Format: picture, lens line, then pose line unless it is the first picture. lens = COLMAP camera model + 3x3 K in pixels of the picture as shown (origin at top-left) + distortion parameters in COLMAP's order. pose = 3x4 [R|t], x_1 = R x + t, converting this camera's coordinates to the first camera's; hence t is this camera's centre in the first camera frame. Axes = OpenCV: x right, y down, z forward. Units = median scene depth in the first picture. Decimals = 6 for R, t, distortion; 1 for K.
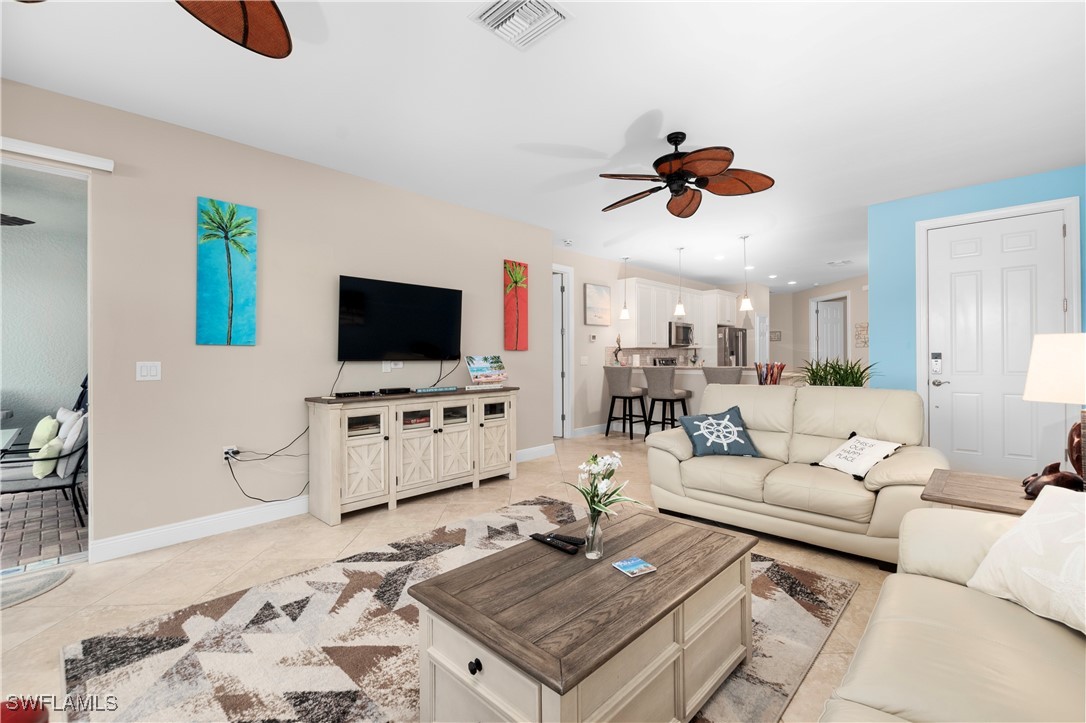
lens RADIAL K [[473.2, 0, 542.3], [0, 473.2, 356.1], [0, 0, 1]] dist [0.003022, 0.000593]
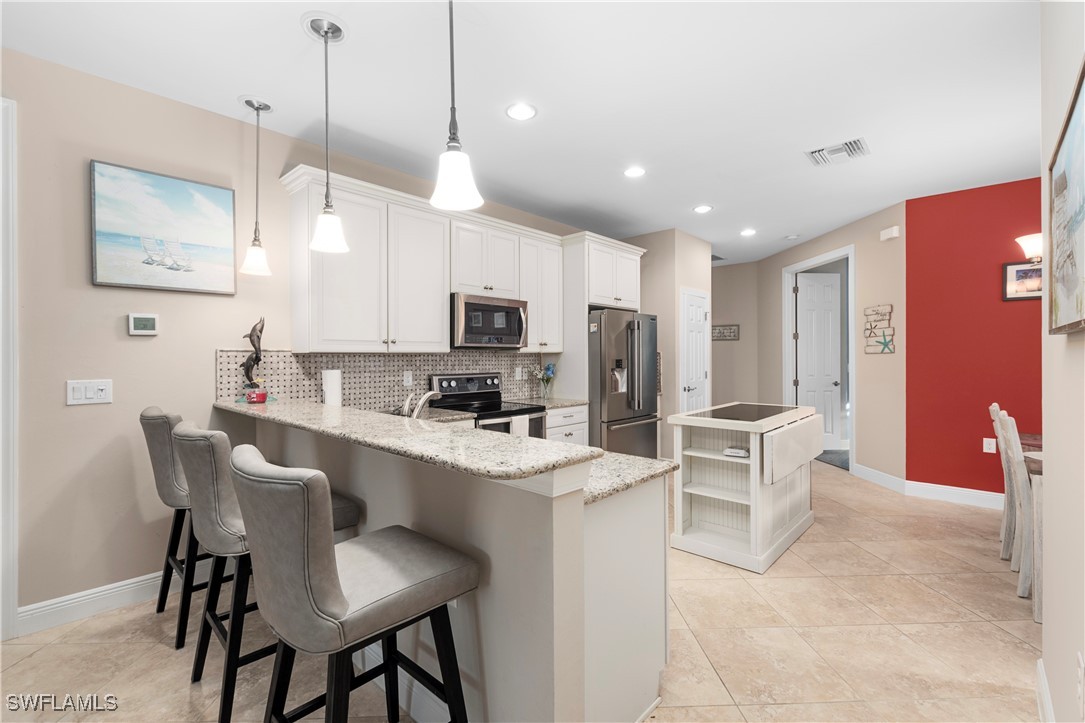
lens RADIAL K [[472.7, 0, 540.9], [0, 472.7, 357.1], [0, 0, 1]] dist [0.003022, 0.000593]
pose [[0.999850, 0.009042, 0.014742, 0.344999], [-0.009148, 0.999933, 0.007162, -0.017154], [-0.014676, -0.007296, 0.999866, 0.561616]]
